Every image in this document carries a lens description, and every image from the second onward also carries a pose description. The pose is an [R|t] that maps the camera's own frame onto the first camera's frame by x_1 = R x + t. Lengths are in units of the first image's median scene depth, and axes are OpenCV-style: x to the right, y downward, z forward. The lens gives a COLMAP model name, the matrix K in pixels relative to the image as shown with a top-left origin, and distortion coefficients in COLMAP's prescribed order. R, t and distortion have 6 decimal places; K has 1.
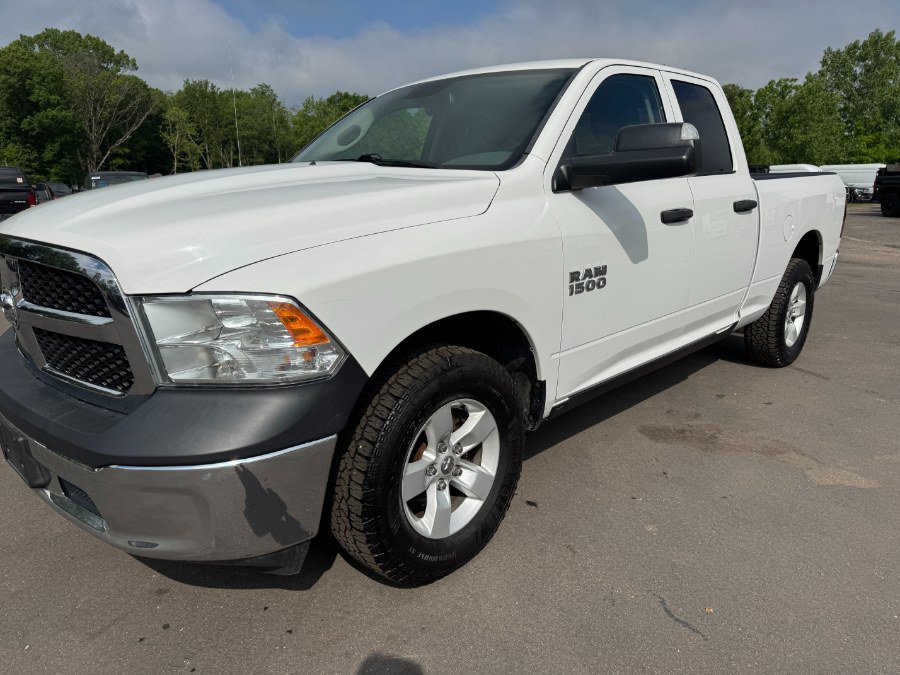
lens RADIAL K [[649.0, 0, 455.9], [0, 649.0, 325.1], [0, 0, 1]] dist [0.040171, -0.036292]
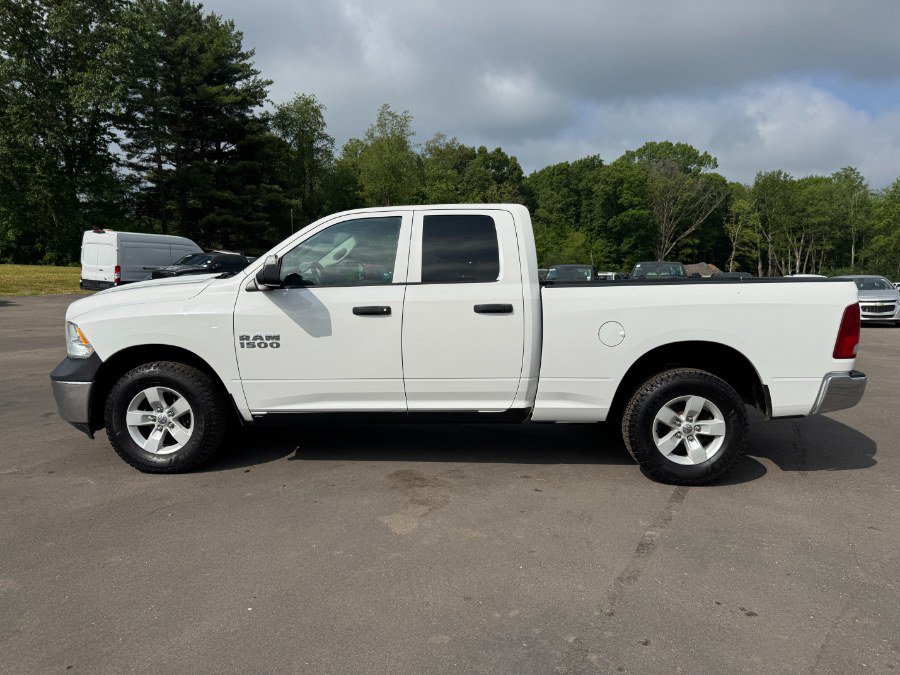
lens RADIAL K [[649.8, 0, 455.7], [0, 649.8, 327.1], [0, 0, 1]] dist [0.048486, -0.054063]
pose [[0.683351, 0.072198, -0.726511, 1.228690], [-0.164408, 0.984757, -0.056779, -0.062853], [0.711338, 0.158245, 0.684805, 0.104271]]
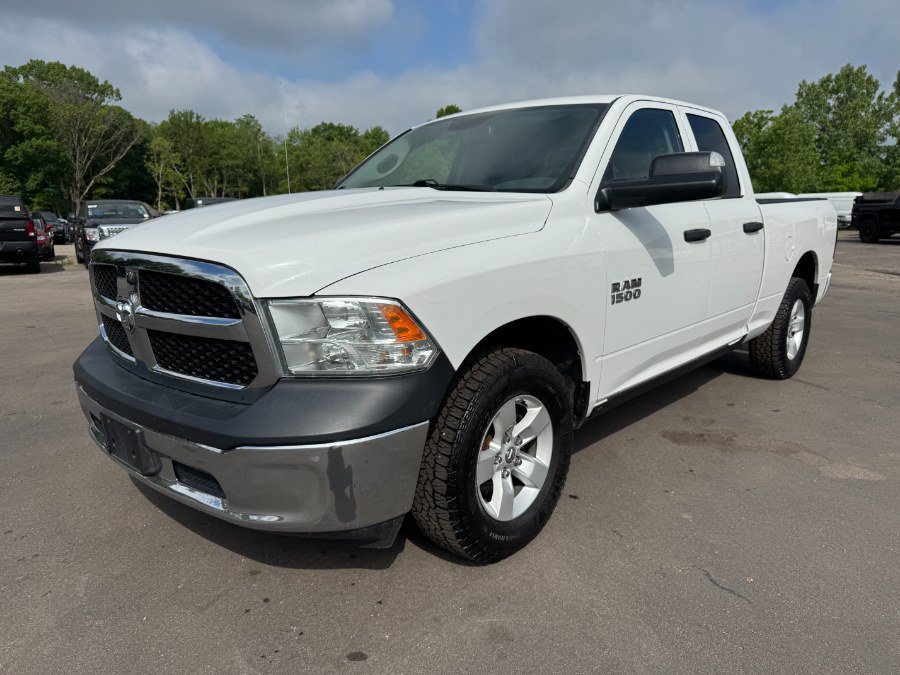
lens RADIAL K [[649.8, 0, 455.7], [0, 649.8, 327.1], [0, 0, 1]] dist [0.048486, -0.054063]
pose [[0.999708, -0.005724, 0.023457, -0.076662], [0.006651, 0.999191, -0.039660, 0.023246], [-0.023211, 0.039804, 0.998938, -0.070839]]
